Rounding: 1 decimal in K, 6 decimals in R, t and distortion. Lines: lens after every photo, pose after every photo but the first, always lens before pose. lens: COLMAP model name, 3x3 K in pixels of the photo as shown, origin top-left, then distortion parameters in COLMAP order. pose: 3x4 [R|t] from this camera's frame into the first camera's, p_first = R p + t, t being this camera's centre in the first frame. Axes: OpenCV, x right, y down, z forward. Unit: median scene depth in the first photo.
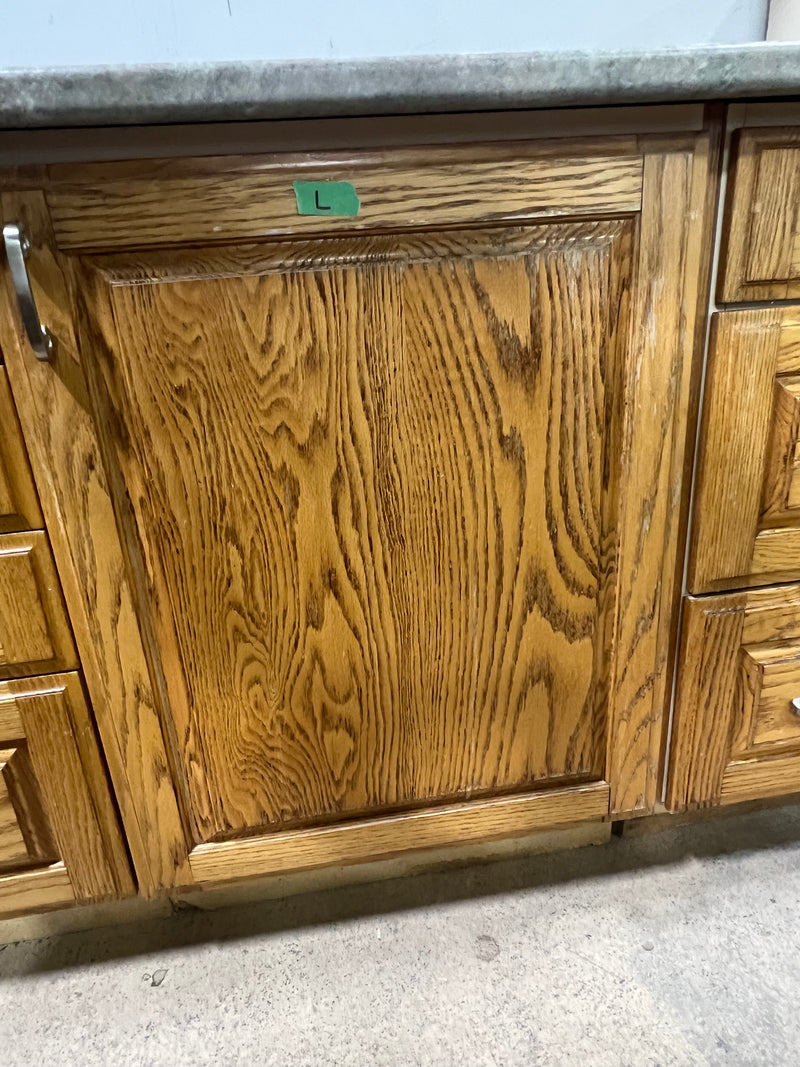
lens RADIAL K [[720.7, 0, 399.4], [0, 720.7, 527.0], [0, 0, 1]] dist [-0.003214, -0.001842]
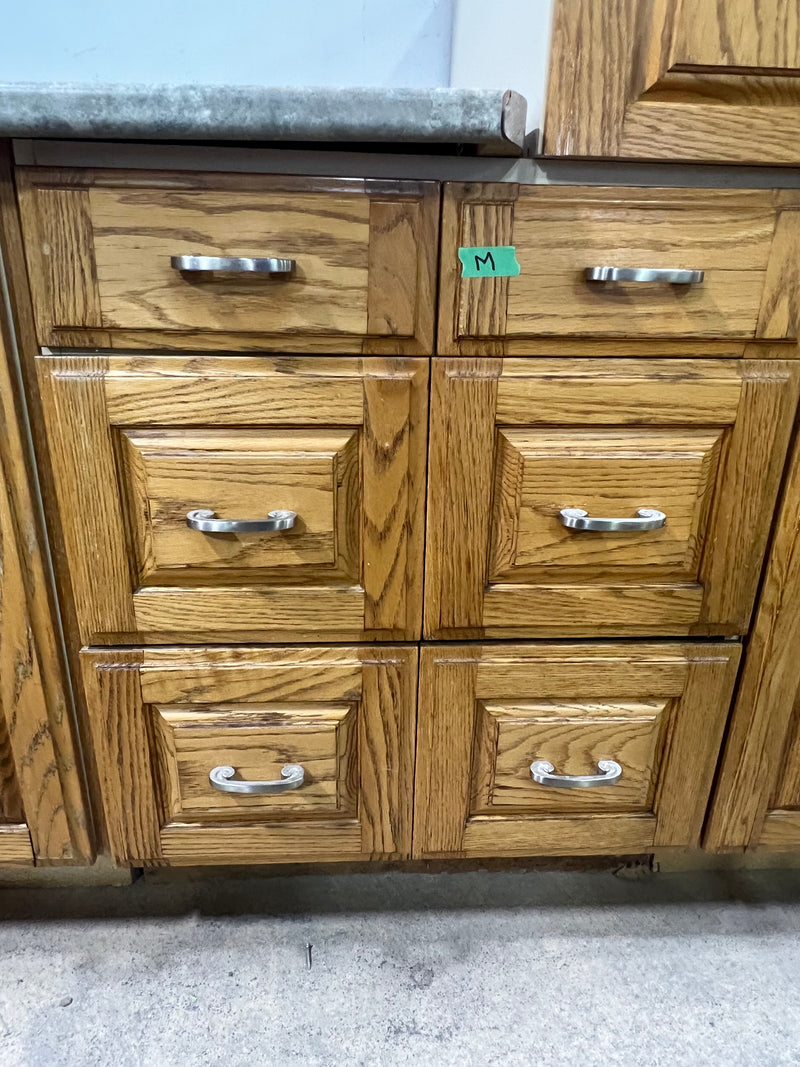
lens RADIAL K [[695.6, 0, 394.9], [0, 695.6, 527.9], [0, 0, 1]] dist [-0.002639, -0.000855]
pose [[0.991256, 0.107926, -0.075913, 0.877430], [-0.109037, 0.993981, -0.010637, -0.097854], [0.074308, 0.018821, 0.997058, 0.101888]]
